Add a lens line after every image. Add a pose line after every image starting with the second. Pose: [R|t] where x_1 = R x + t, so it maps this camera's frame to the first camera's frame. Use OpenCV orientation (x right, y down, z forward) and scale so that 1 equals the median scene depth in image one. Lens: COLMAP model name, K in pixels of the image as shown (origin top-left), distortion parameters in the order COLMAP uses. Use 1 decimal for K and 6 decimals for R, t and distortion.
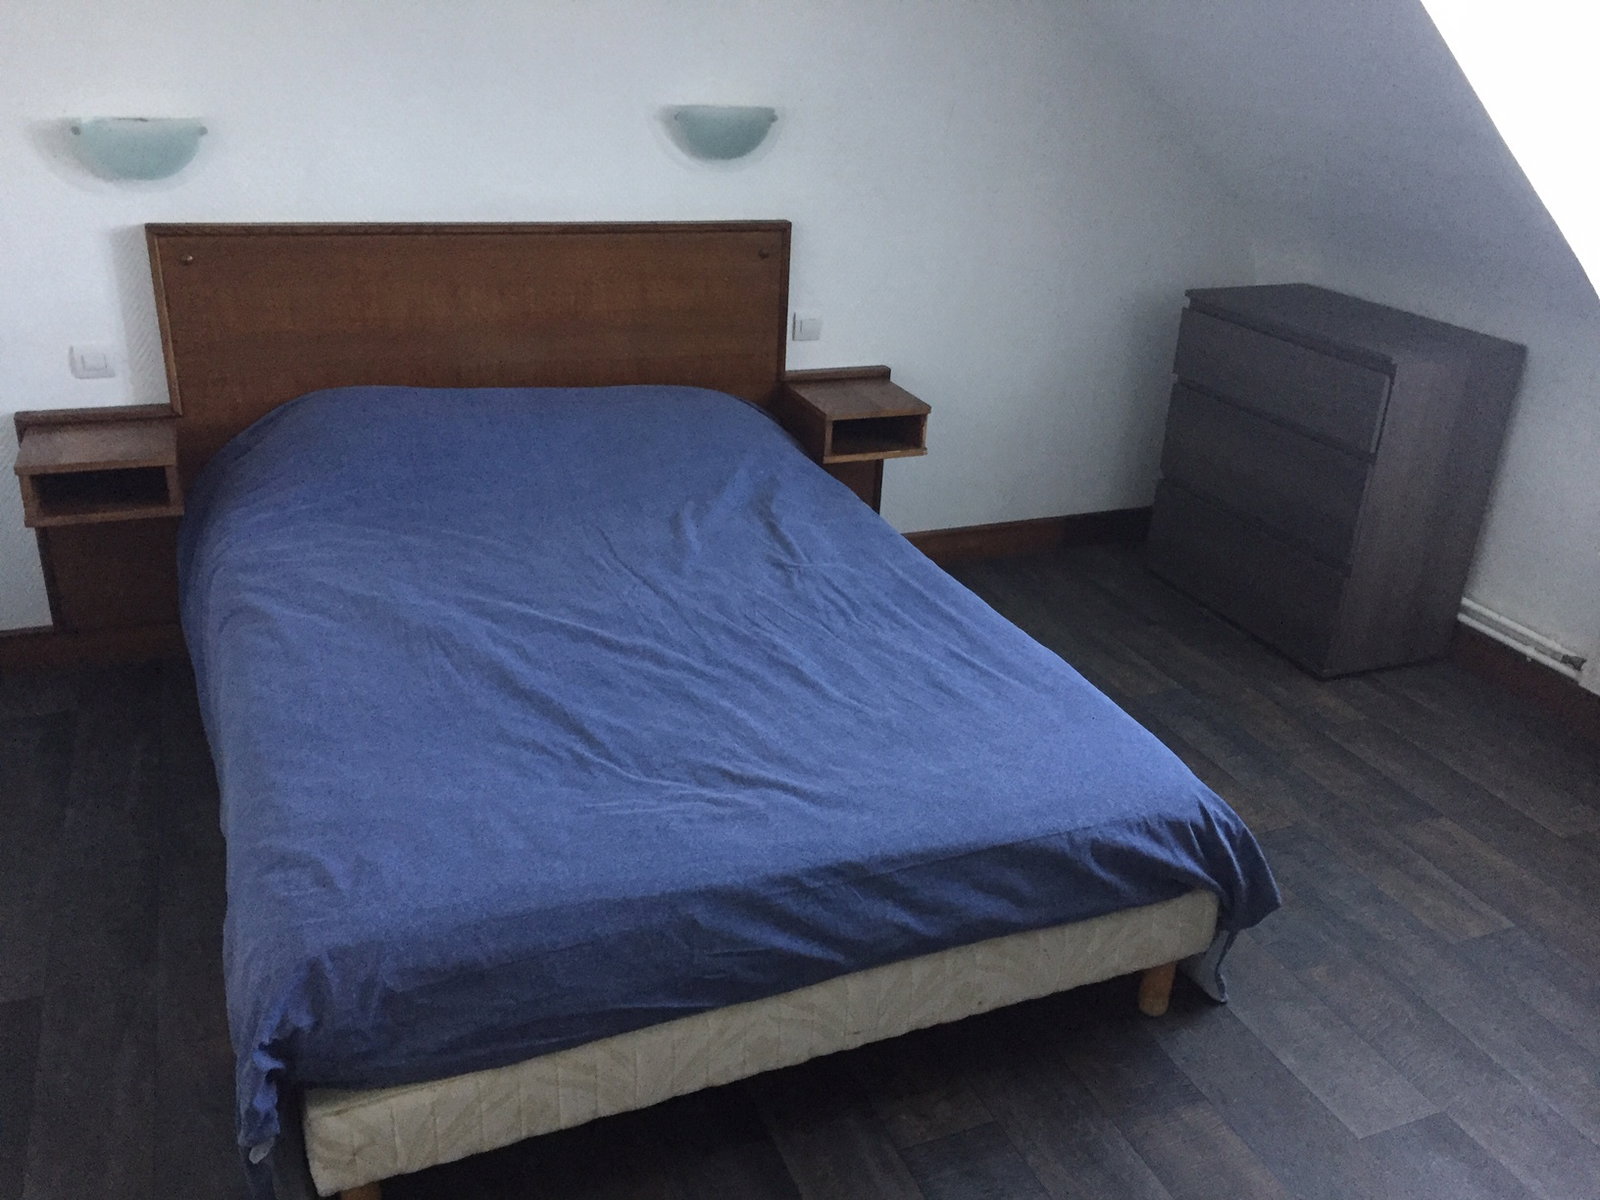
lens RADIAL K [[1365.7, 0, 804.5], [0, 1365.7, 597.8], [0, 0, 1]] dist [0.076274, -0.095229]
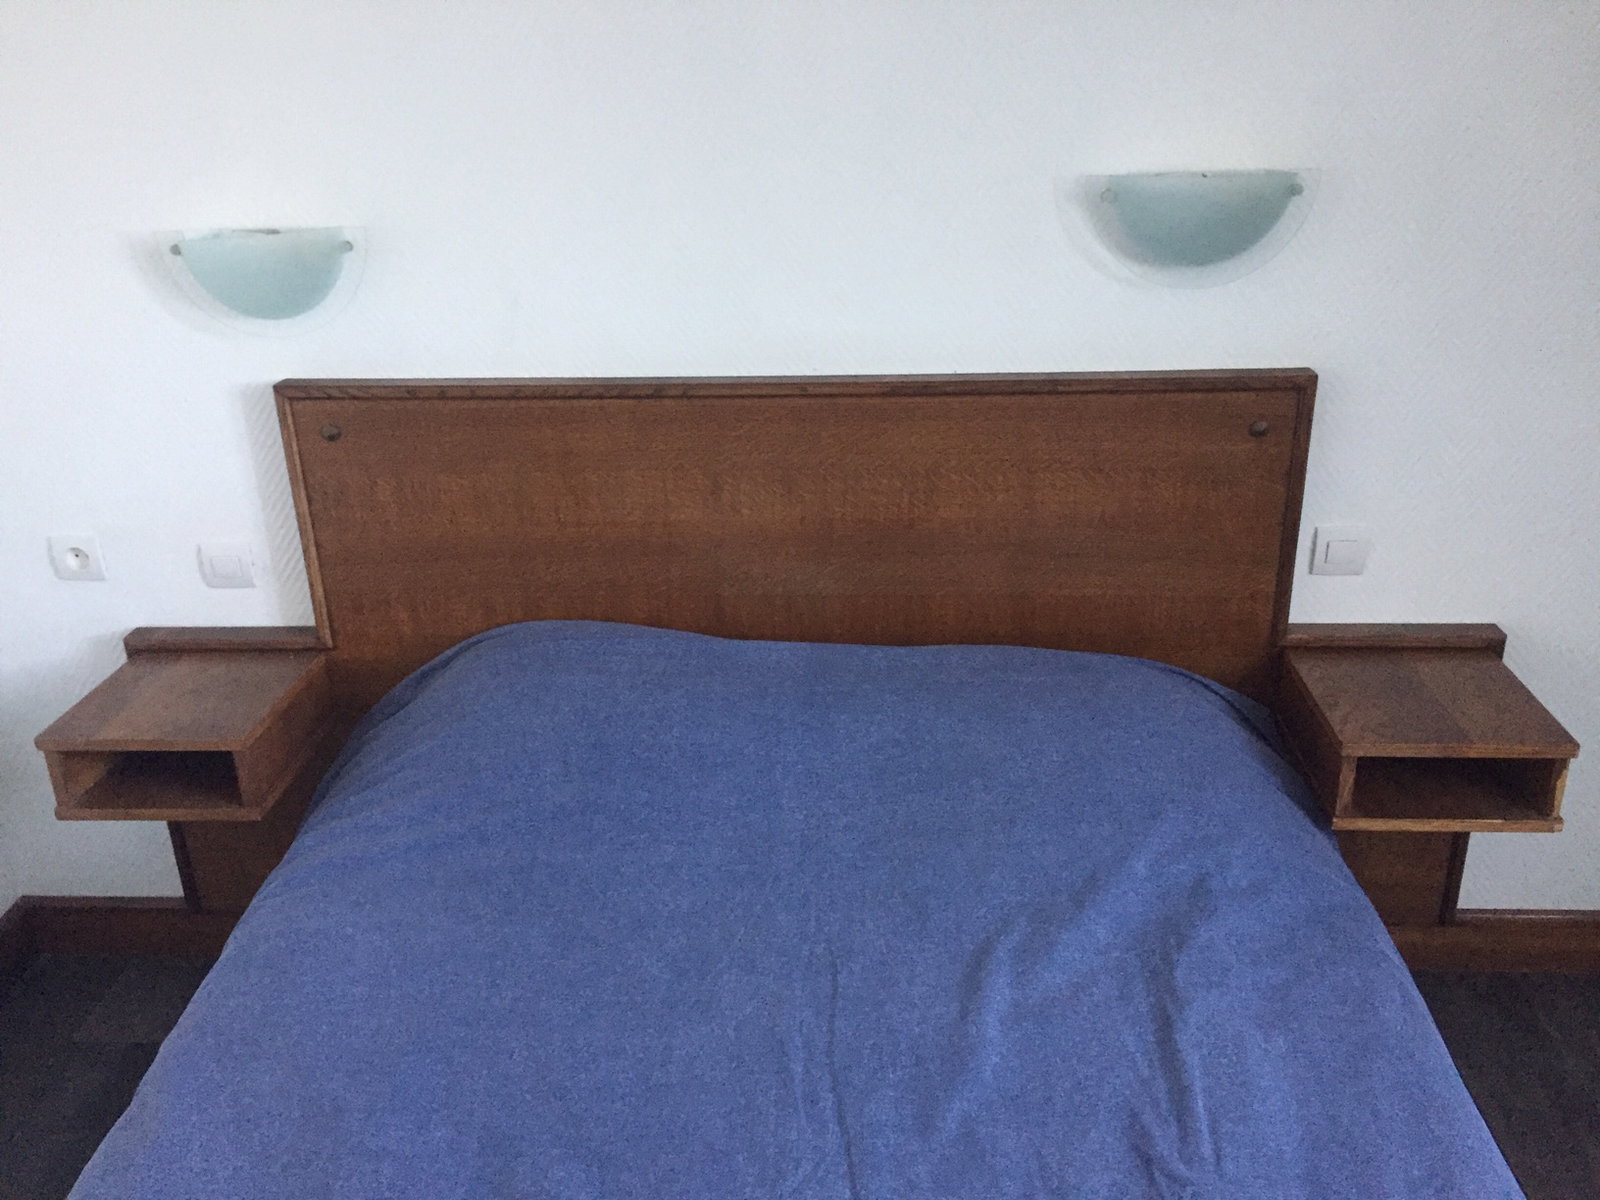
lens RADIAL K [[1365.7, 0, 804.5], [0, 1365.7, 597.8], [0, 0, 1]] dist [0.076274, -0.095229]
pose [[0.902288, 0.095121, -0.420510, 0.052695], [-0.109404, 0.993948, -0.009912, -0.183708], [0.417022, 0.054949, 0.907234, 0.492777]]
